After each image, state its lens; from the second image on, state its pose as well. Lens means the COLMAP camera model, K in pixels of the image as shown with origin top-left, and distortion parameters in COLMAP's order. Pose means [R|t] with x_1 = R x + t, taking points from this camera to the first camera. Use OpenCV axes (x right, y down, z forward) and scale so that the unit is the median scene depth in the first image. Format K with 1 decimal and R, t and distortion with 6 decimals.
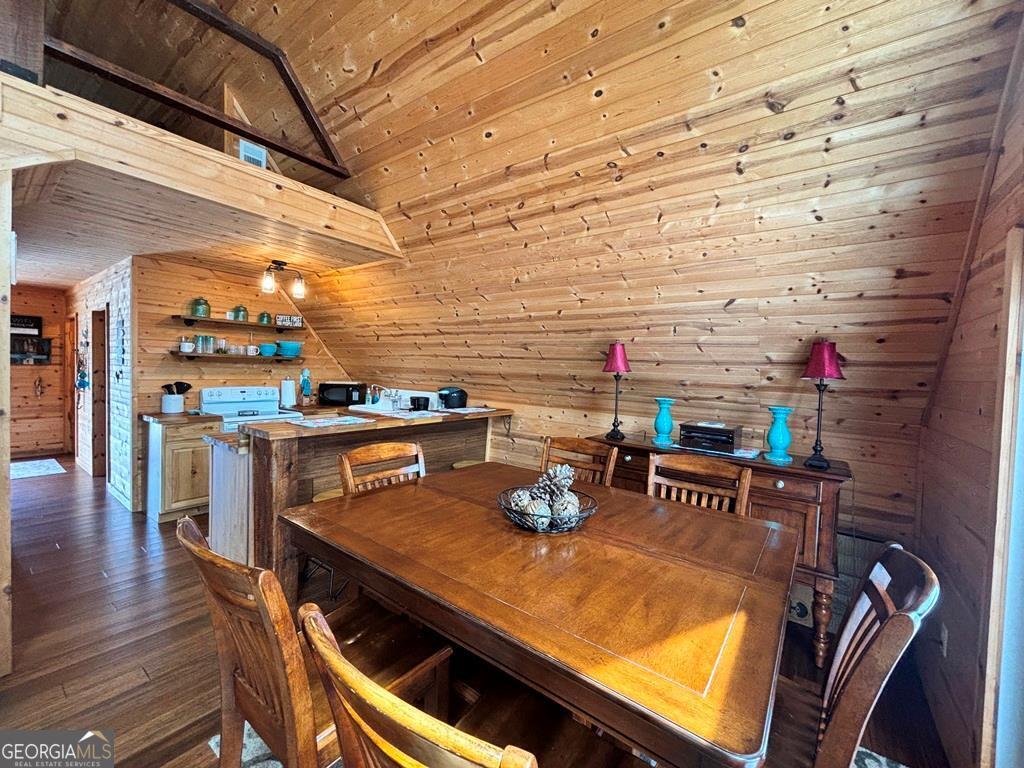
lens RADIAL K [[415.9, 0, 512.0], [0, 415.9, 384.0], [0, 0, 1]] dist [0.000533, 0.000098]
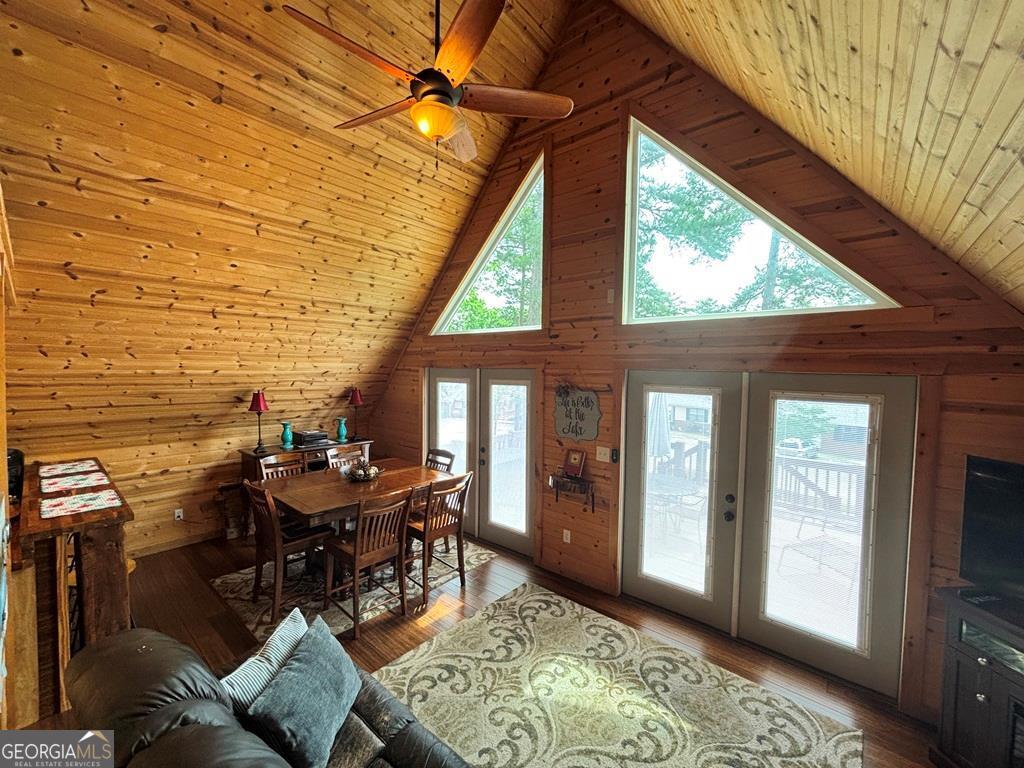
lens RADIAL K [[416.4, 0, 511.2], [0, 416.4, 382.8], [0, 0, 1]] dist [-0.000666, 0.000588]
pose [[0.063705, -0.075674, 0.995096, -1.175917], [0.019147, 0.997030, 0.074595, -0.217384], [-0.997785, 0.014301, 0.064965, -0.055272]]
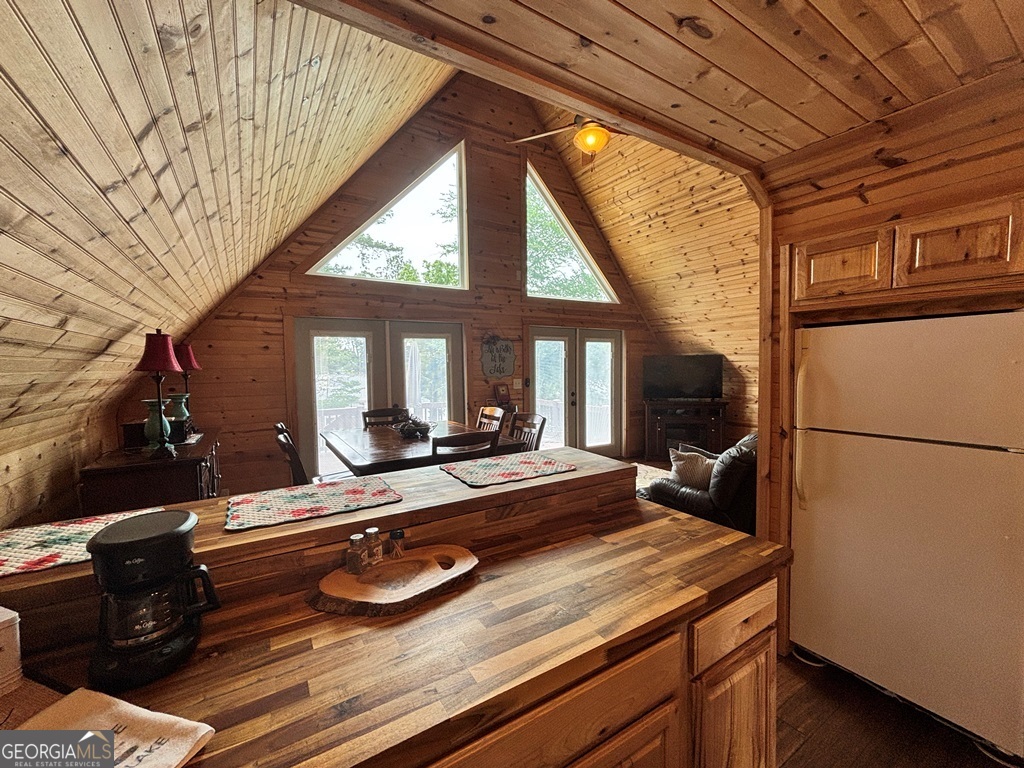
lens RADIAL K [[411.7, 0, 502.5], [0, 411.7, 383.6], [0, 0, 1]] dist [0.001540, 0.000107]
pose [[-0.930558, -0.043716, 0.363526, -0.551004], [-0.011998, 0.995954, 0.089058, -0.072666], [-0.365949, 0.078512, -0.927317, 1.370276]]
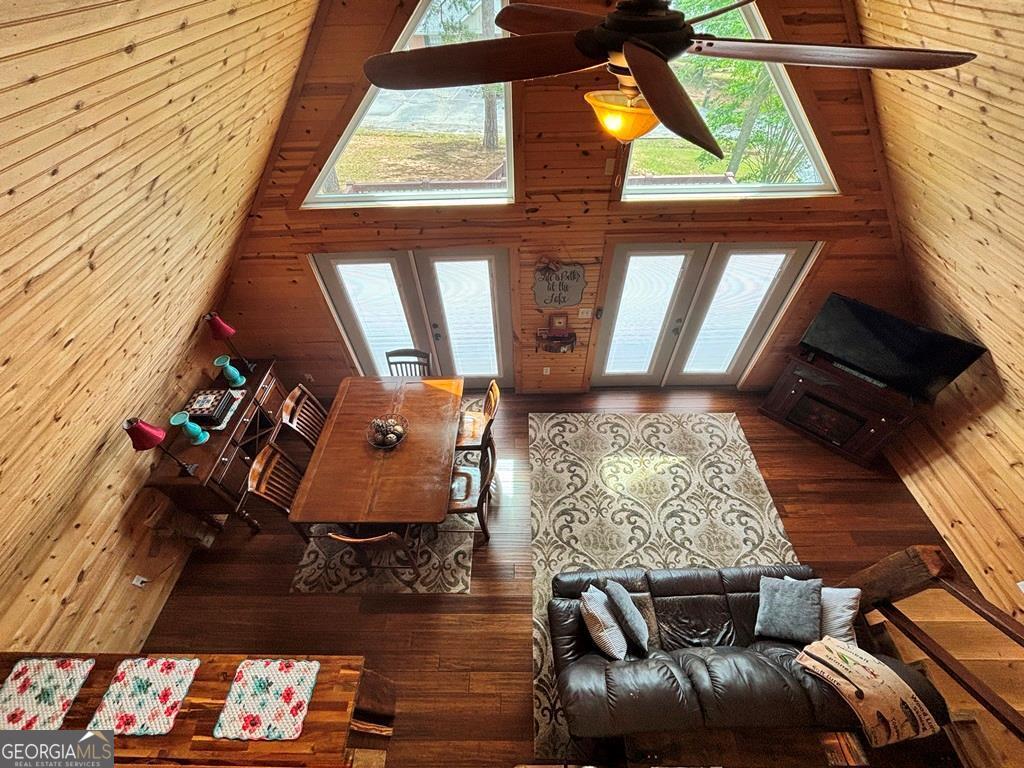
lens RADIAL K [[408.0, 0, 508.9], [0, 408.0, 380.7], [0, 0, 1]] dist [0.008195, -0.005504]
pose [[-0.594877, -0.609425, 0.524140, -0.672920], [0.032059, 0.633558, 0.773031, -0.816574], [-0.803177, 0.476662, -0.357351, 0.543935]]
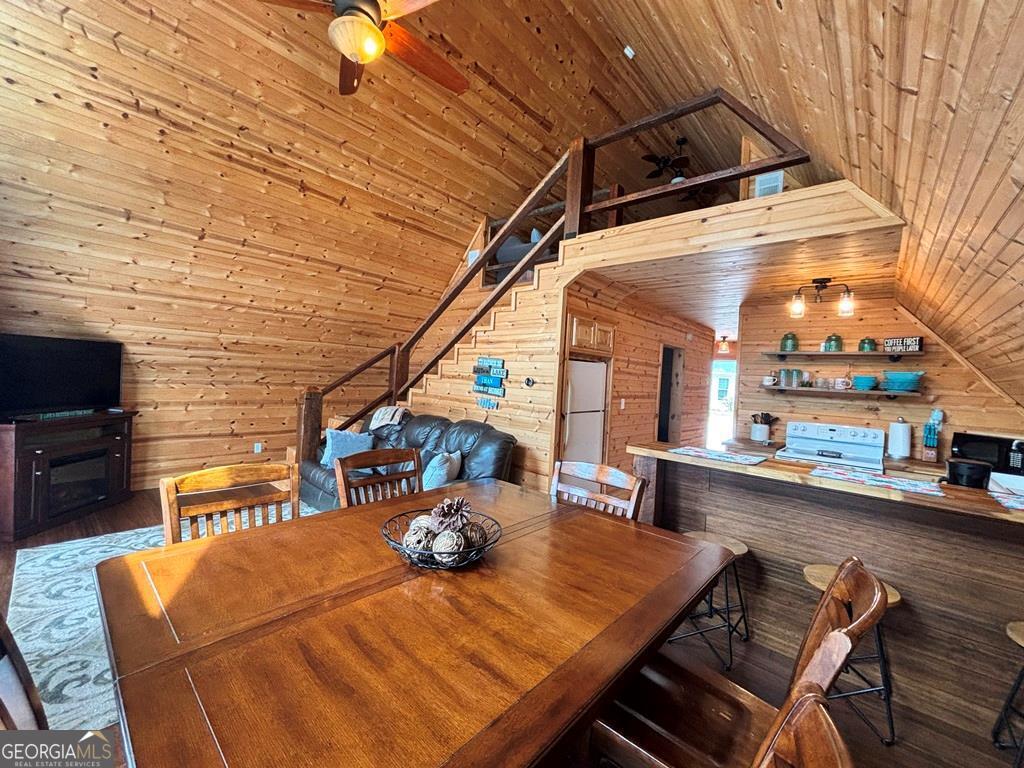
lens RADIAL K [[416.4, 0, 511.2], [0, 416.4, 382.8], [0, 0, 1]] dist [-0.000666, 0.000588]
pose [[-0.077745, -0.024359, -0.996676, 0.441794], [-0.090529, 0.995744, -0.017275, -0.006763], [0.992855, 0.088885, -0.079620, 0.558864]]
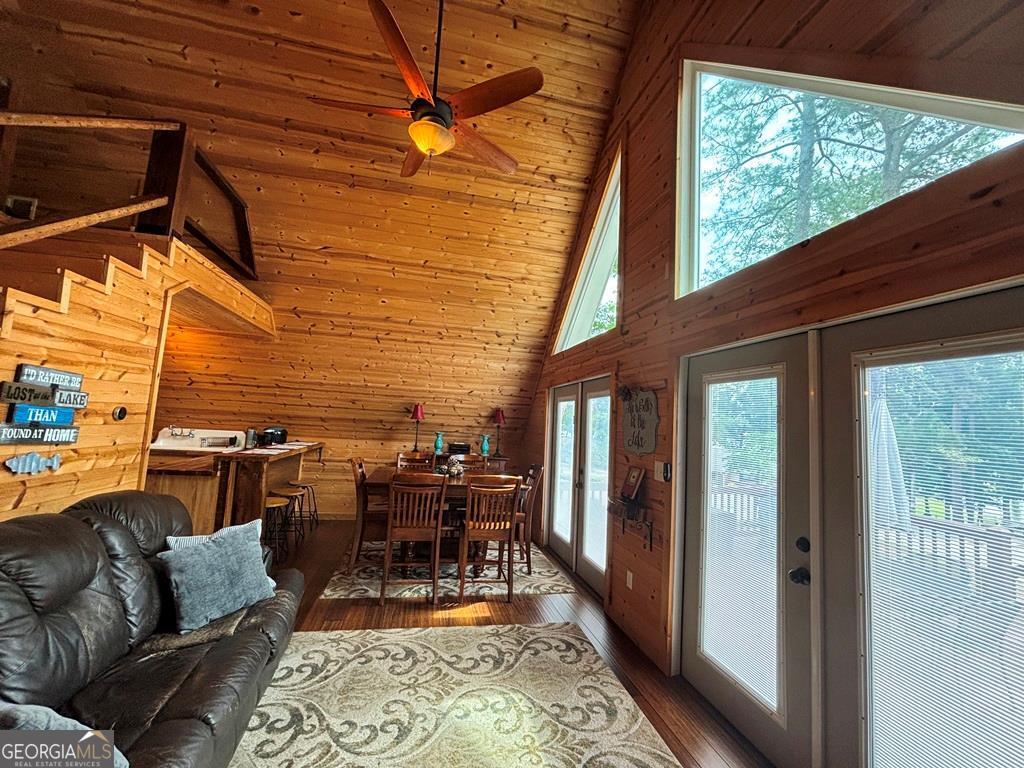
lens RADIAL K [[416.4, 0, 511.2], [0, 416.4, 382.8], [0, 0, 1]] dist [-0.000666, 0.000588]
pose [[0.653215, 0.070909, 0.753845, -0.899488], [-0.006889, 0.996121, -0.087728, -0.029027], [-0.757141, 0.052112, 0.651170, -0.594409]]
